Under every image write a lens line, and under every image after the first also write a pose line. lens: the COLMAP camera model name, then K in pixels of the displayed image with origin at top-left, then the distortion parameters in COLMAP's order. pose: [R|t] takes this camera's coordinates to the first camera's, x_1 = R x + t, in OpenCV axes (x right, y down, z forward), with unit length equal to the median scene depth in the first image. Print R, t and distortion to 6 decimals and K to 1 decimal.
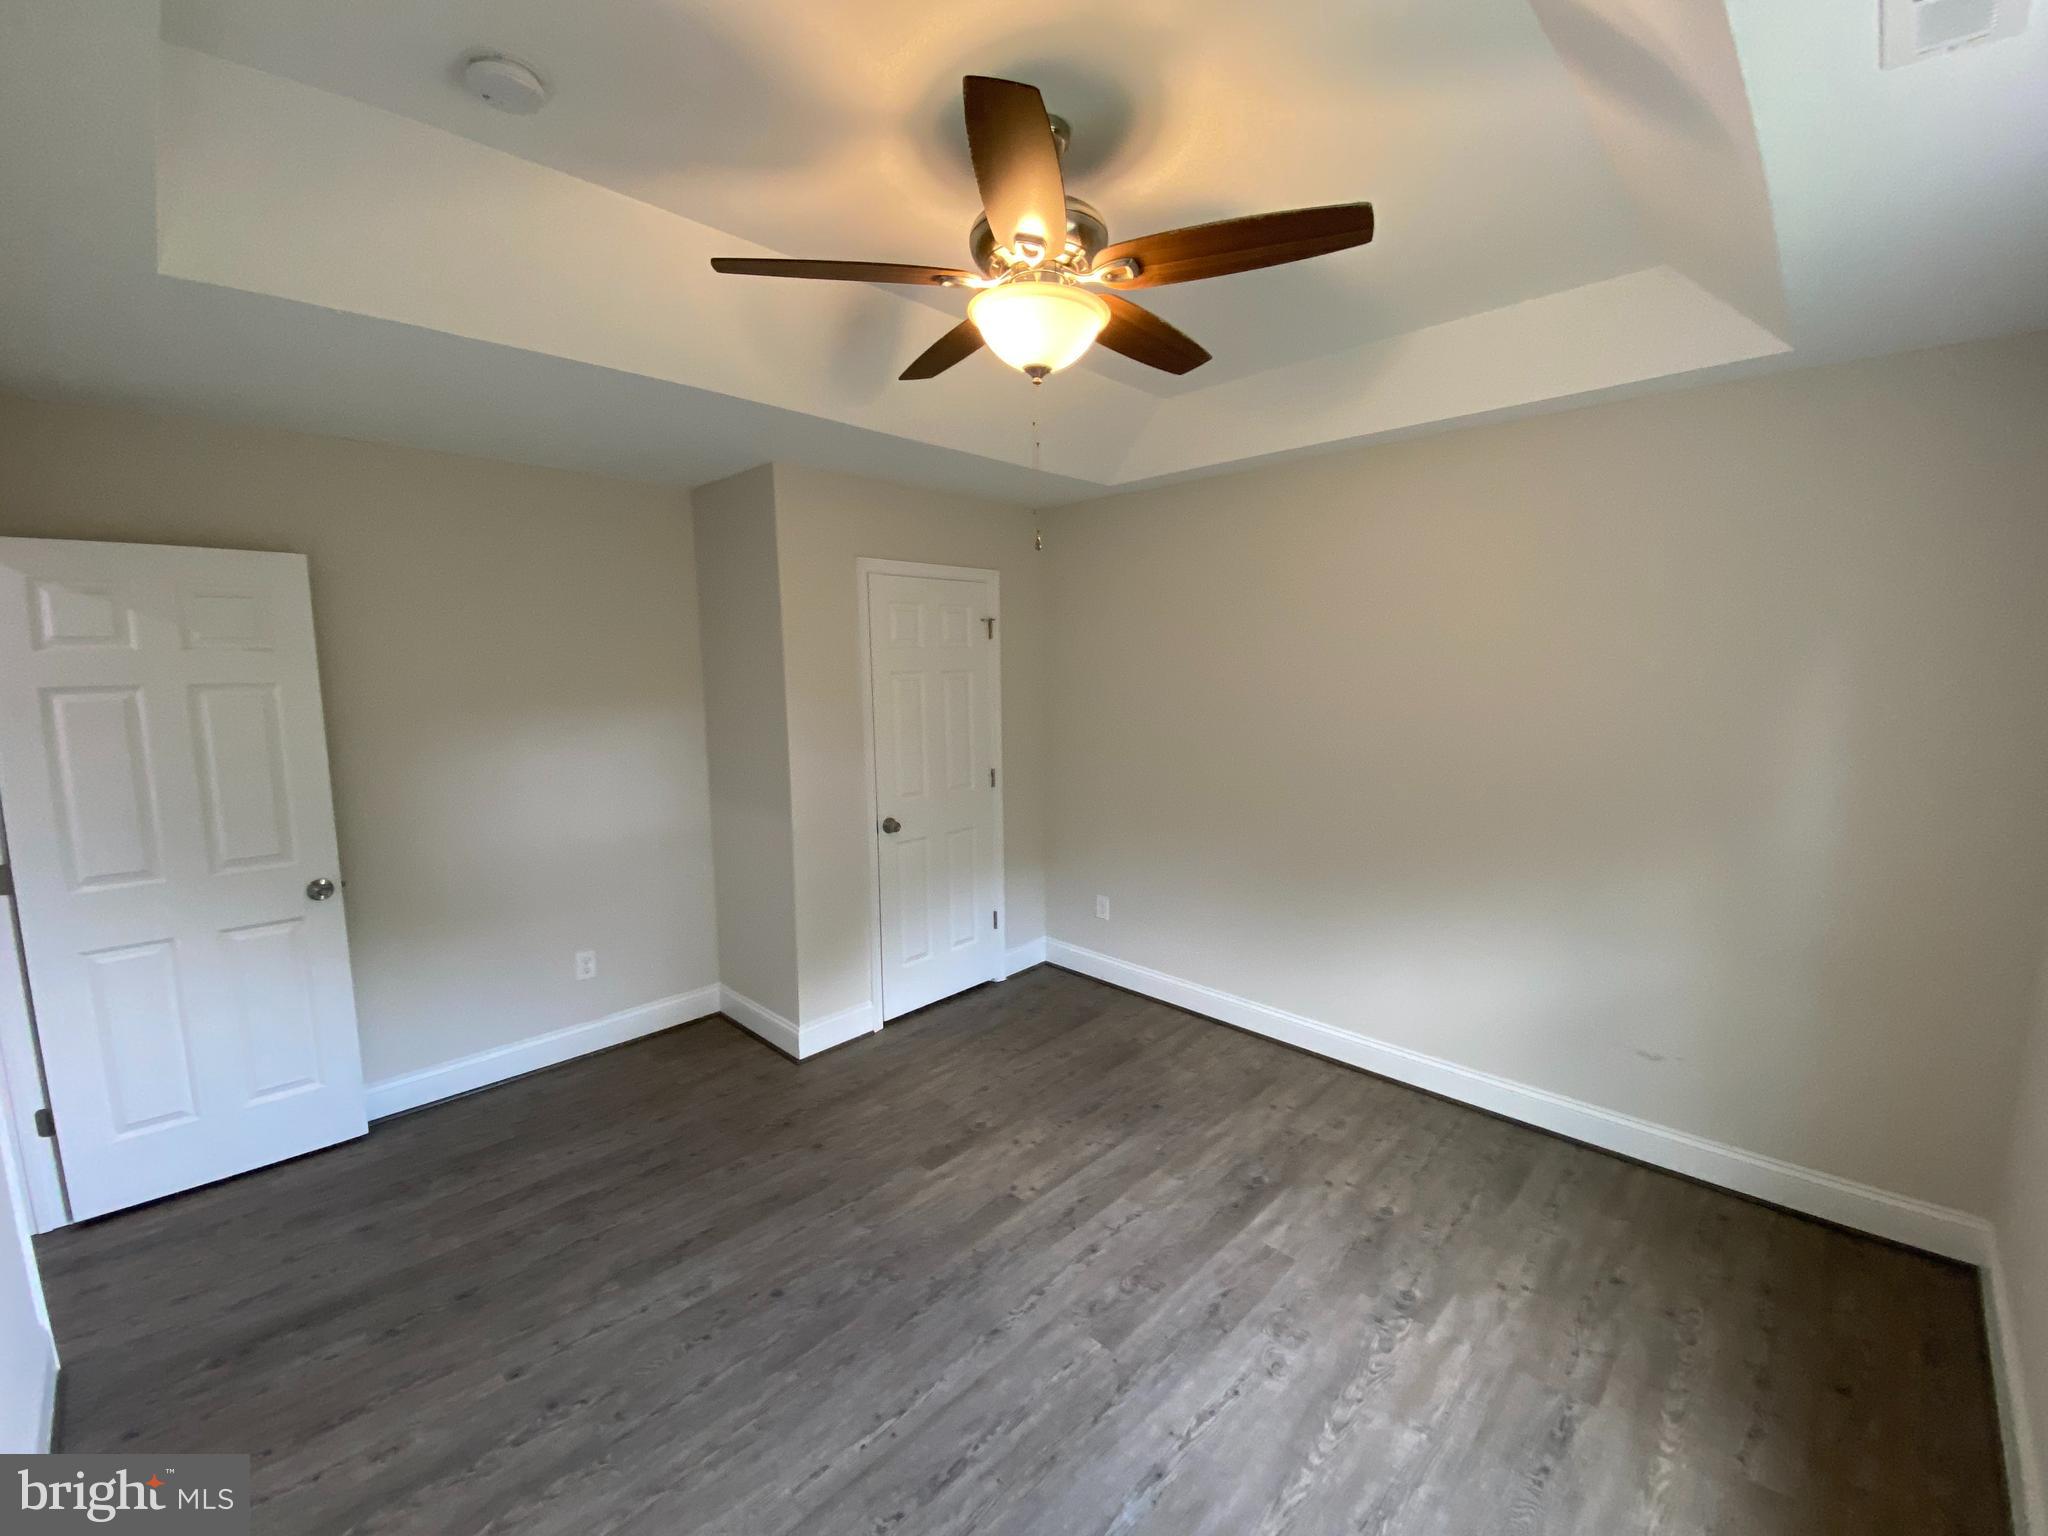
lens RADIAL K [[849.6, 0, 1022.2], [0, 849.6, 759.8], [0, 0, 1]] dist [0.018633, -0.007137]
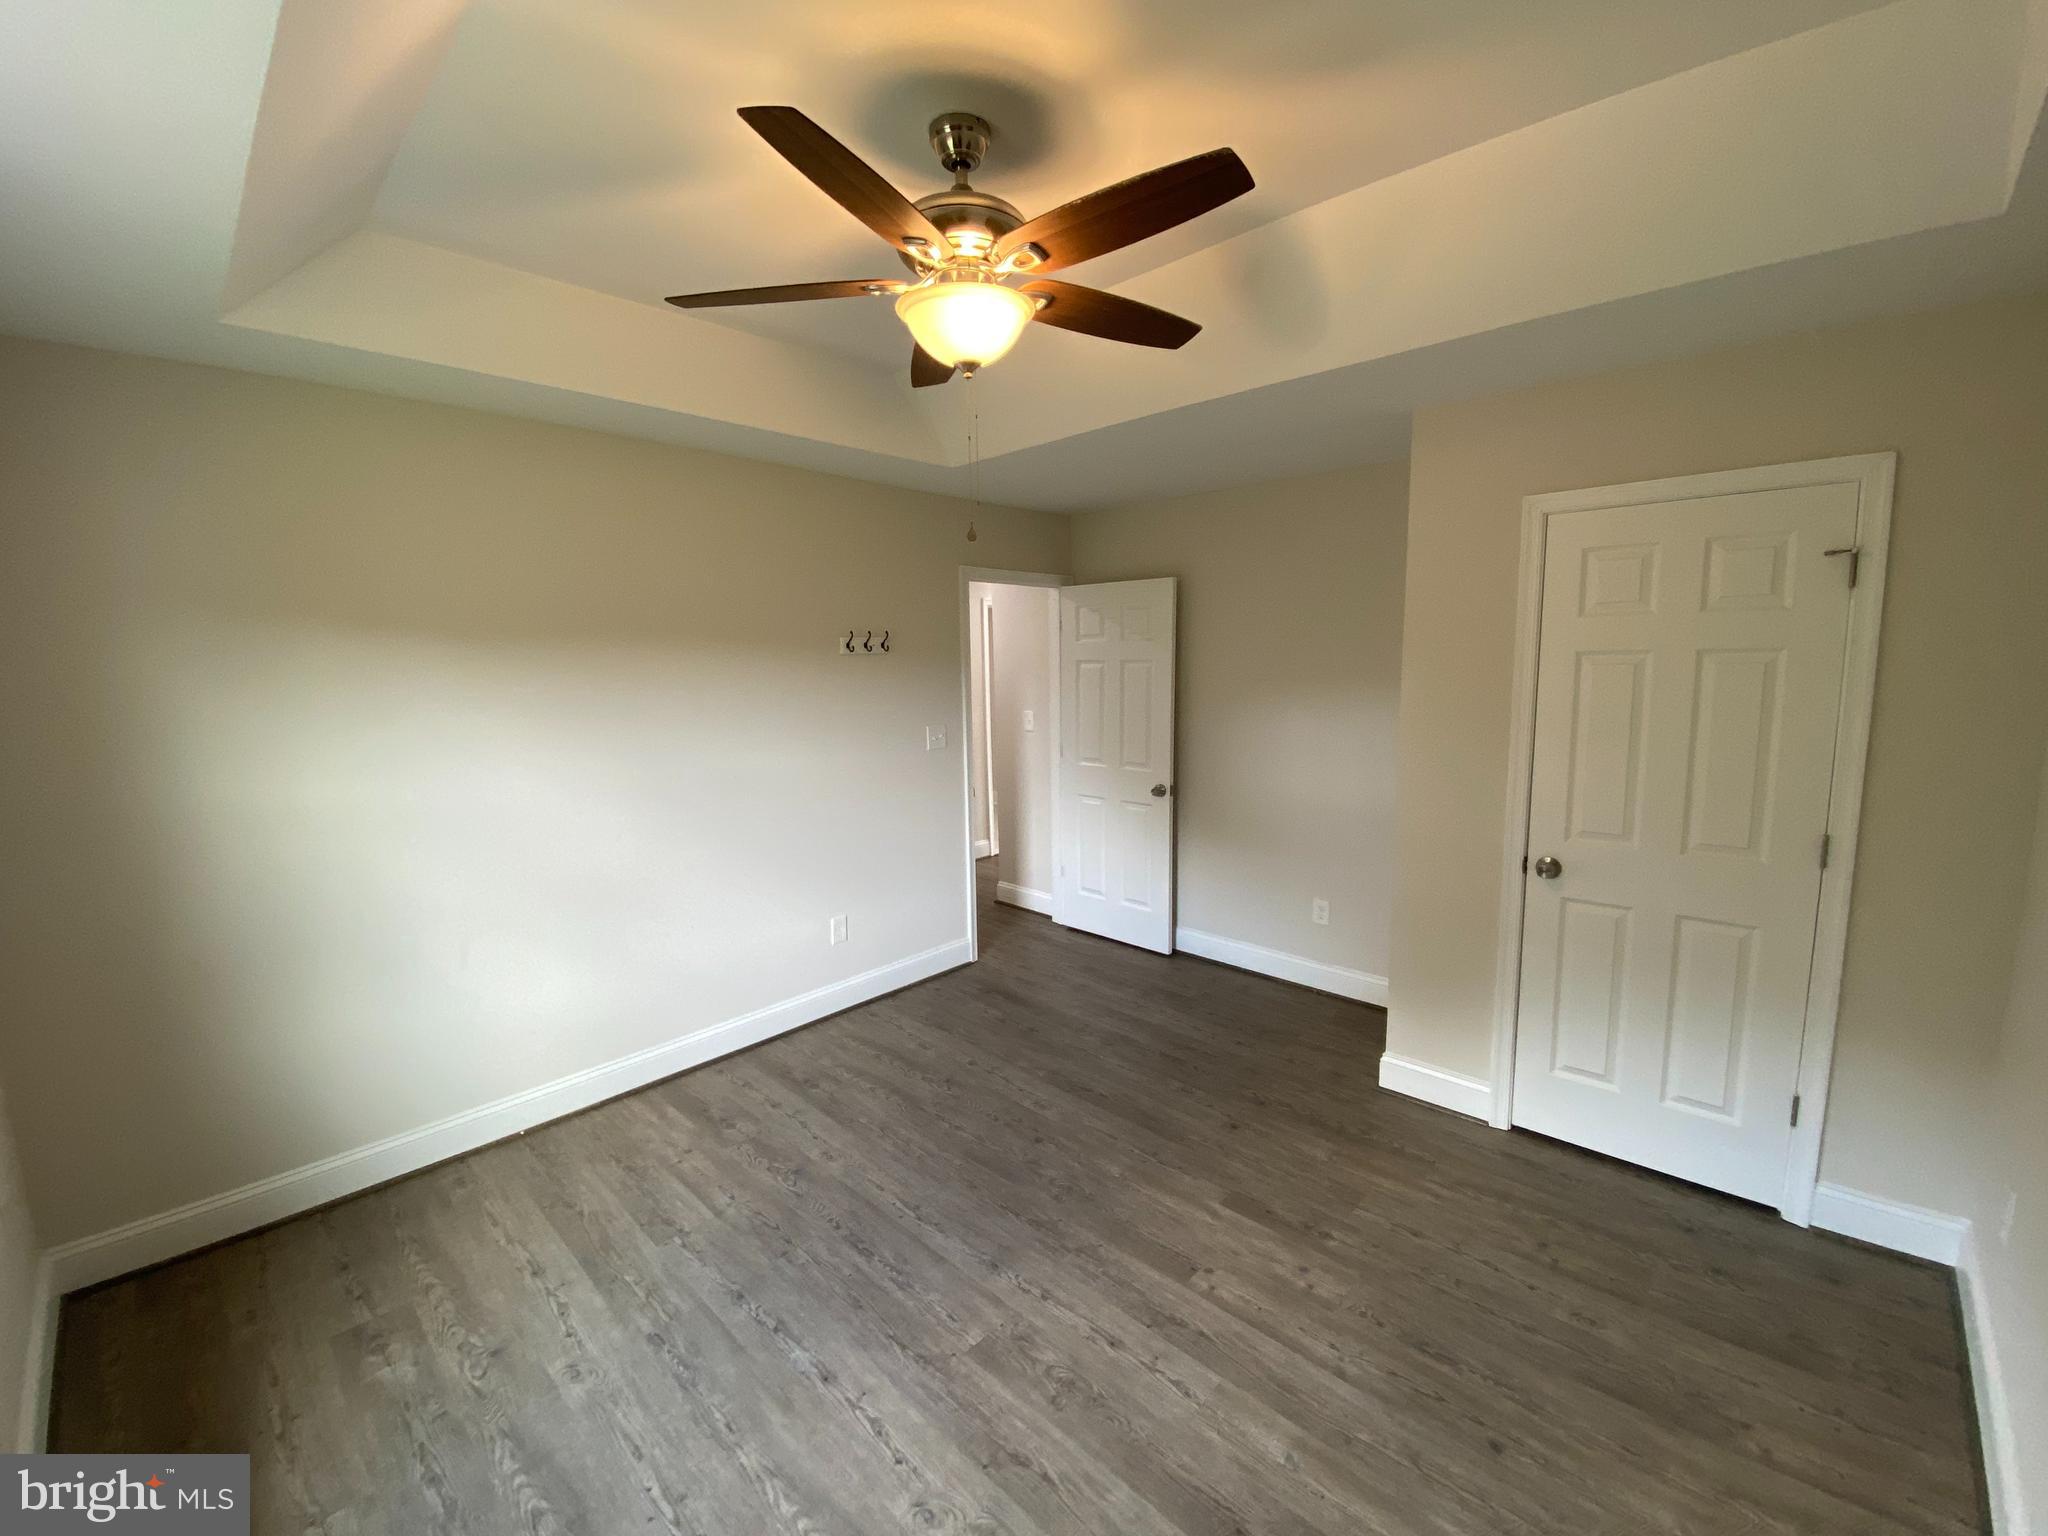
lens RADIAL K [[843.0, 0, 1027.0], [0, 843.0, 775.0], [0, 0, 1]] dist [0.023184, -0.012206]
pose [[0.020171, 0.154088, -0.987851, 0.791903], [-0.103075, 0.983108, 0.151244, -0.094920], [0.994469, 0.098772, 0.035713, 0.793991]]
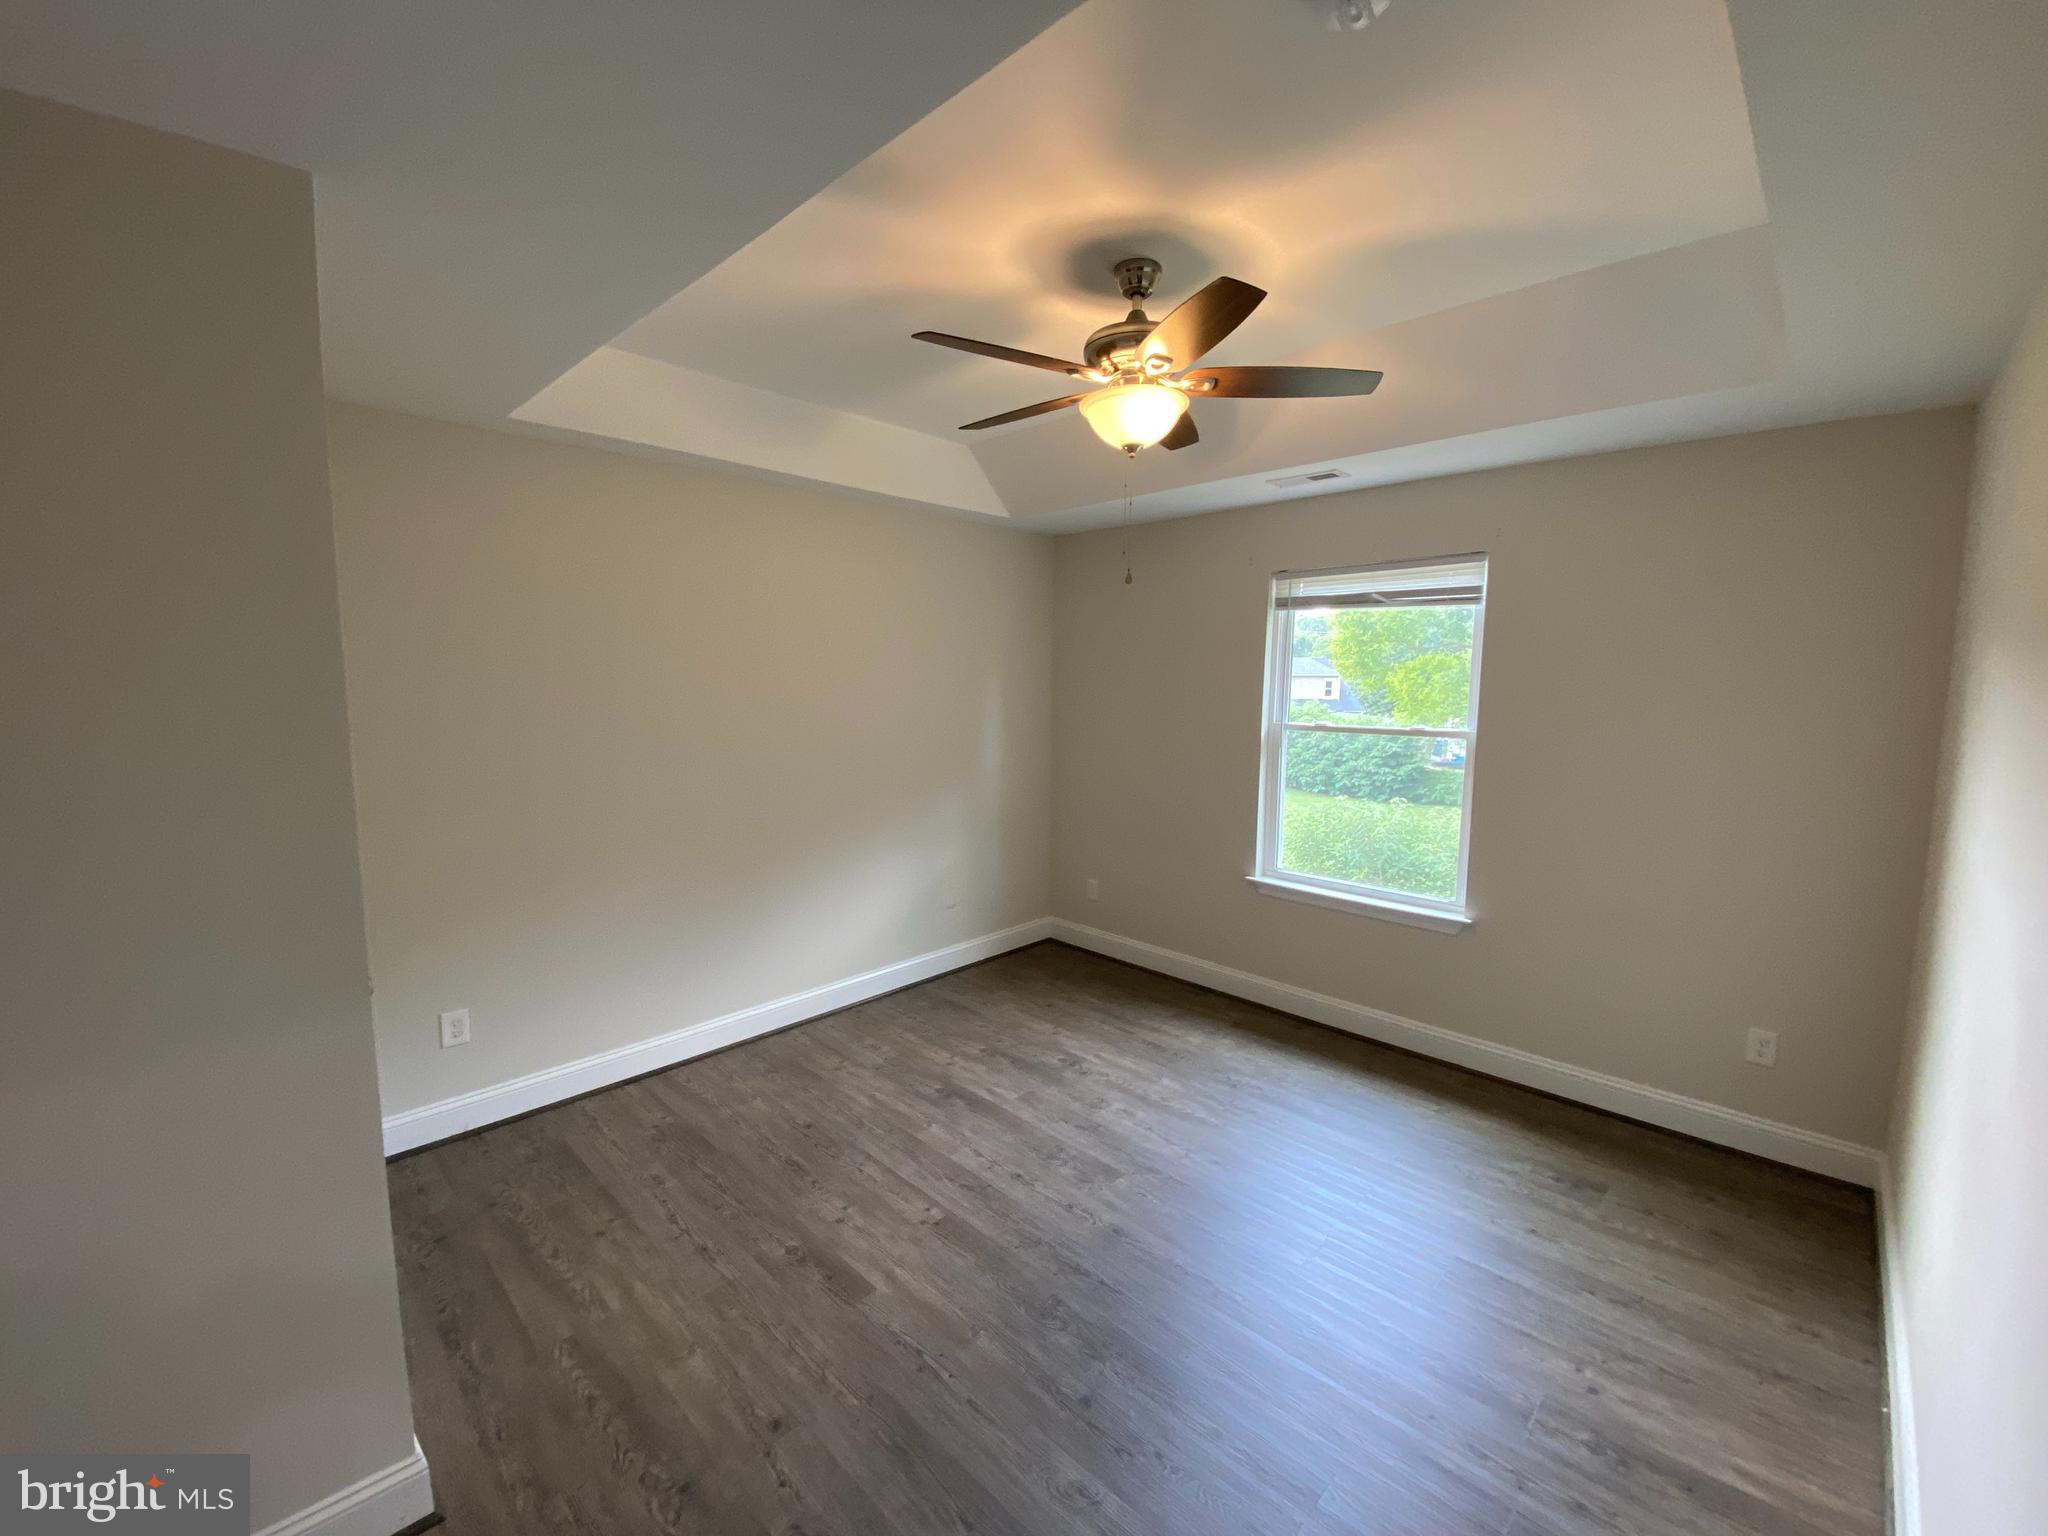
lens RADIAL K [[843.0, 0, 1031.7], [0, 843.0, 779.1], [0, 0, 1]] dist [0.023184, -0.012206]
pose [[-0.017281, -0.120627, 0.992547, -0.948808], [0.107944, 0.986669, 0.121792, -0.091021], [-0.994007, 0.109244, -0.004030, 0.888446]]
